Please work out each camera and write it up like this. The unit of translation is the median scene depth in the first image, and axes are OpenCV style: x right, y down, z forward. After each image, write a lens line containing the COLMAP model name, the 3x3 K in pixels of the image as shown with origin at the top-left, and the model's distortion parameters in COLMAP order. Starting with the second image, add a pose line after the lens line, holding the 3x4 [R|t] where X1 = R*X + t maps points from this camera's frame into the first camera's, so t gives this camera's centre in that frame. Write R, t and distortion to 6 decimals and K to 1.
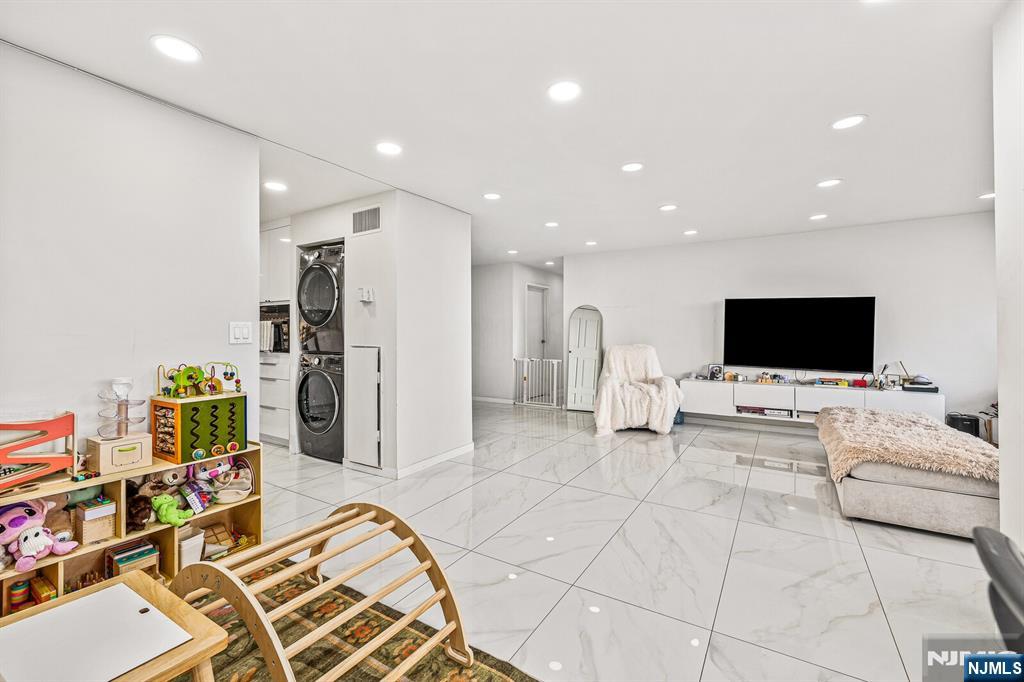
lens RADIAL K [[440.3, 0, 507.5], [0, 440.3, 332.0], [0, 0, 1]] dist [0.005347, 0.001056]
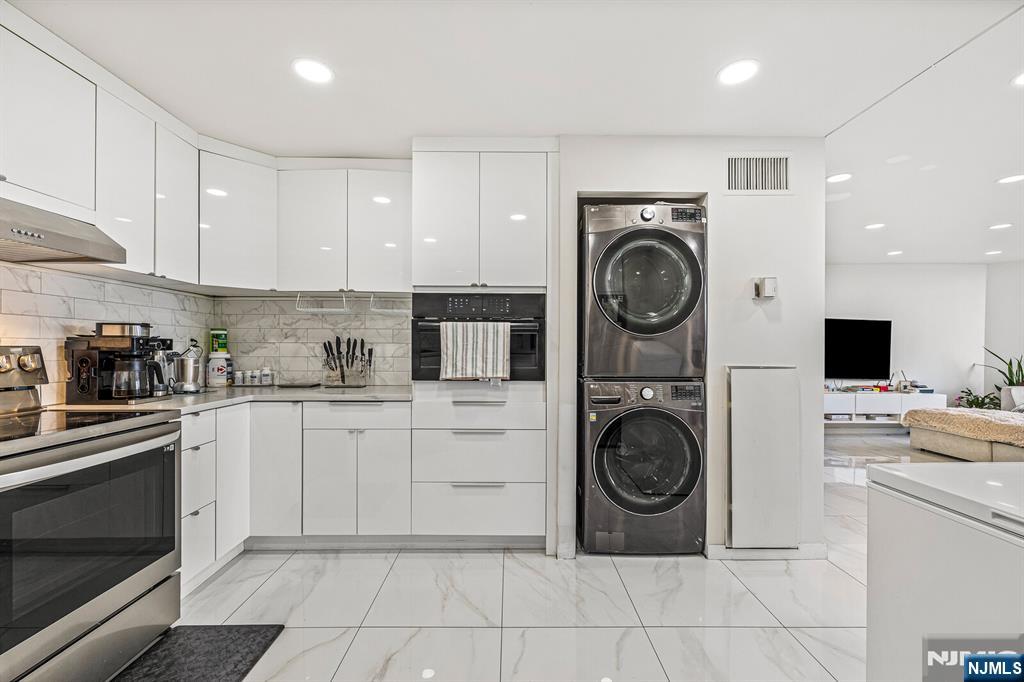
lens RADIAL K [[440.3, 0, 517.3], [0, 440.3, 349.3], [0, 0, 1]] dist [0.005347, 0.001056]
pose [[0.839251, 0.002513, 0.543738, -0.781047], [-0.005696, 0.999975, 0.004171, 0.004600], [-0.543714, -0.006598, 0.839245, 0.517029]]
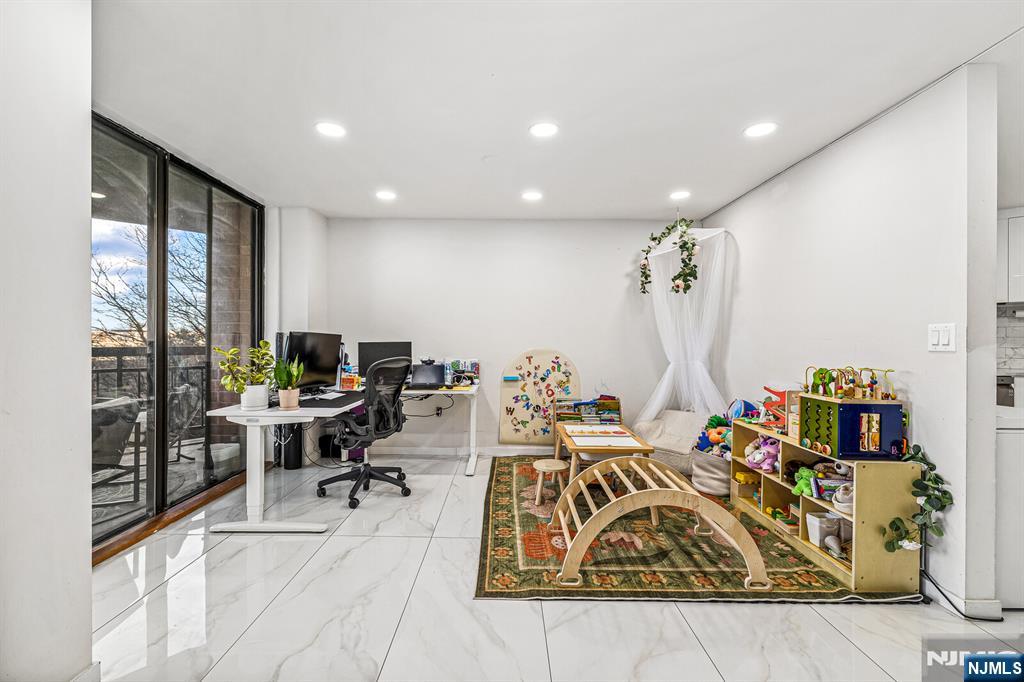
lens RADIAL K [[440.3, 0, 502.9], [0, 440.3, 341.2], [0, 0, 1]] dist [0.005347, 0.001056]
pose [[-0.851281, 0.000259, -0.524711, 0.255420], [-0.001422, 0.999995, 0.002799, 0.003818], [0.524709, 0.003129, -0.851276, 0.685118]]
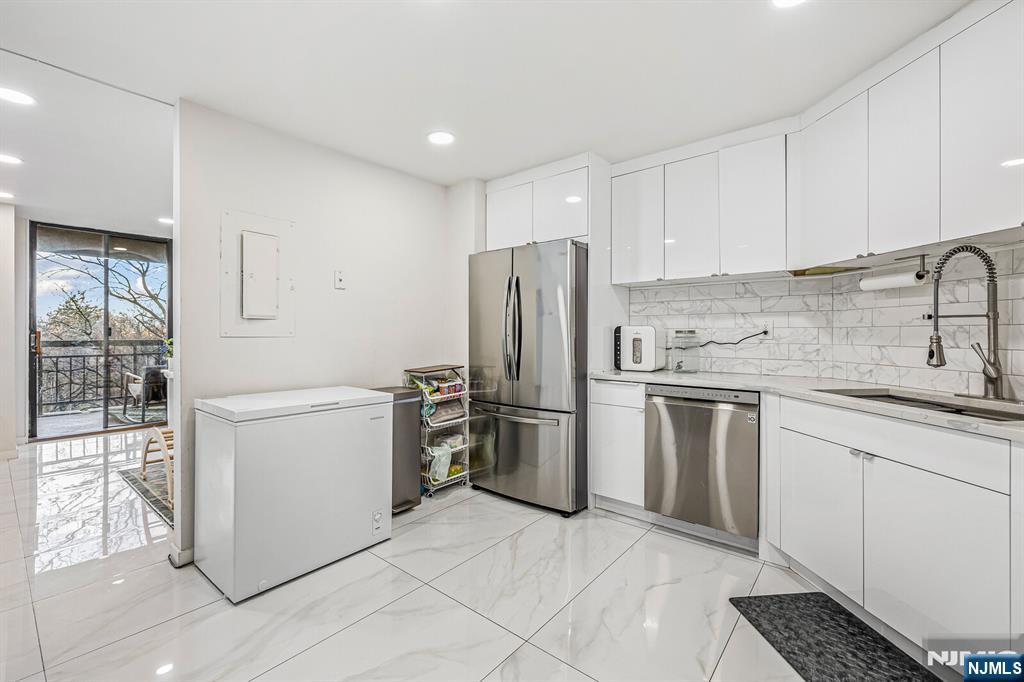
lens RADIAL K [[440.3, 0, 510.8], [0, 440.3, 333.1], [0, 0, 1]] dist [0.005347, 0.001056]
pose [[-0.992001, 0.000793, 0.126225, -0.745412], [0.000331, 0.999993, -0.003685, 0.005939], [-0.126227, -0.003614, -0.991995, 1.000753]]
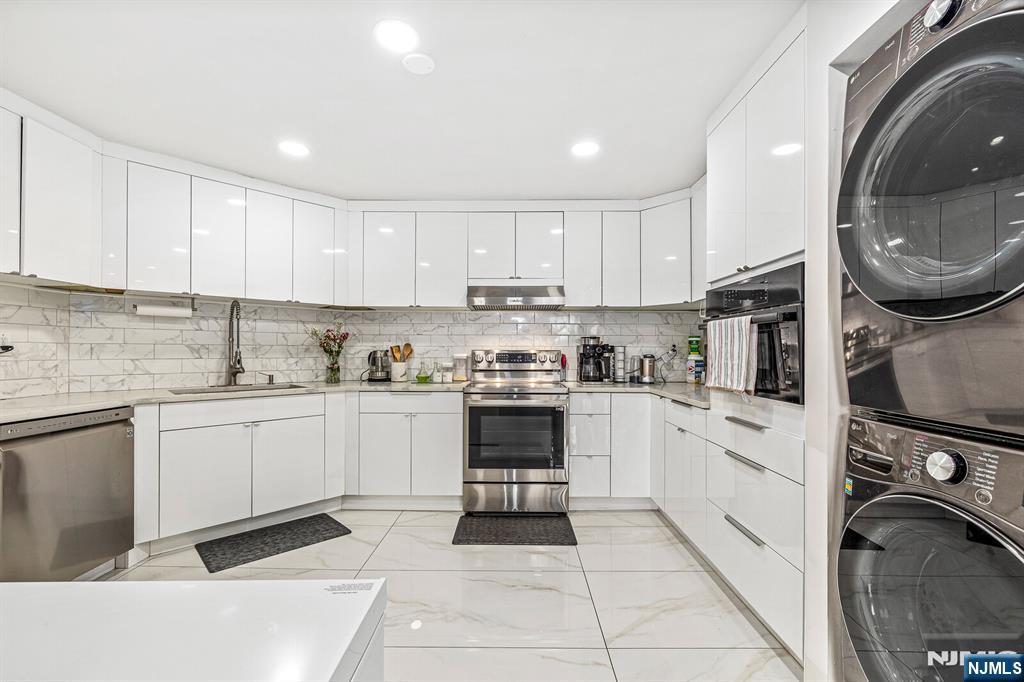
lens RADIAL K [[440.3, 0, 505.8], [0, 440.3, 346.7], [0, 0, 1]] dist [0.005347, 0.001056]
pose [[0.514722, -0.005279, -0.857341, -0.300823], [-0.001081, 0.999976, -0.006807, 0.004656], [0.857357, 0.004431, 0.514704, 0.589651]]
